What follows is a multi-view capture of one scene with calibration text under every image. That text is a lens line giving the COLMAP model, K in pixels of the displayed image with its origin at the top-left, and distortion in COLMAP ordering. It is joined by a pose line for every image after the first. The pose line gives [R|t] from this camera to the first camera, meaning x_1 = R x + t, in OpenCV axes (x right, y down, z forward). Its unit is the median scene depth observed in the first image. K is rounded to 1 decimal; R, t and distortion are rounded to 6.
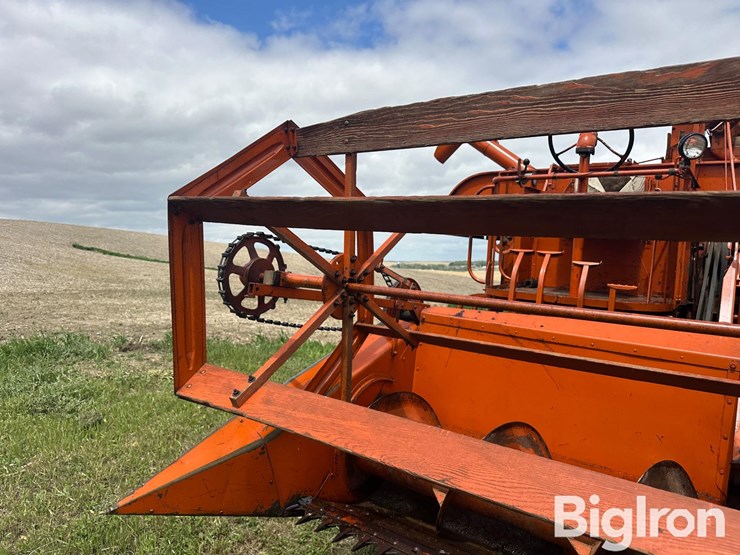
lens RADIAL K [[537.6, 0, 372.4], [0, 537.6, 291.6], [0, 0, 1]] dist [0.055474, -0.035269]
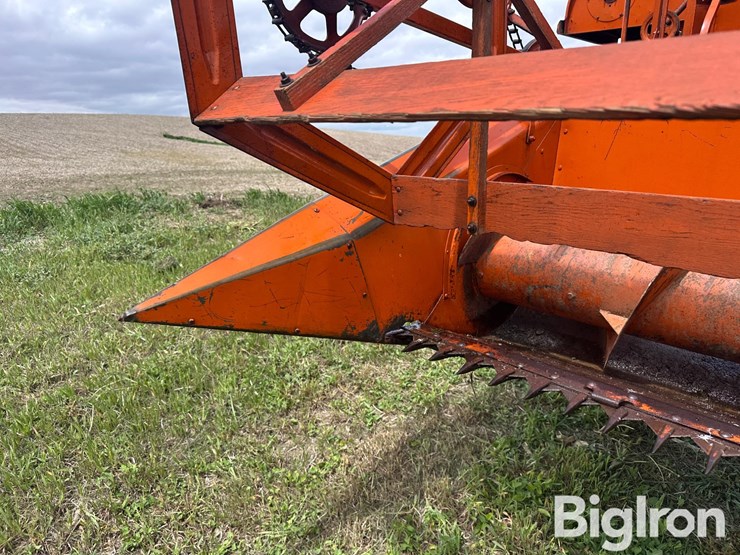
lens RADIAL K [[537.6, 0, 371.8], [0, 537.6, 281.5], [0, 0, 1]] dist [0.055474, -0.035269]
pose [[0.986506, -0.025717, -0.161696, -0.046229], [0.057841, 0.978648, 0.197238, 0.142435], [0.153171, -0.203929, 0.966929, 0.239325]]
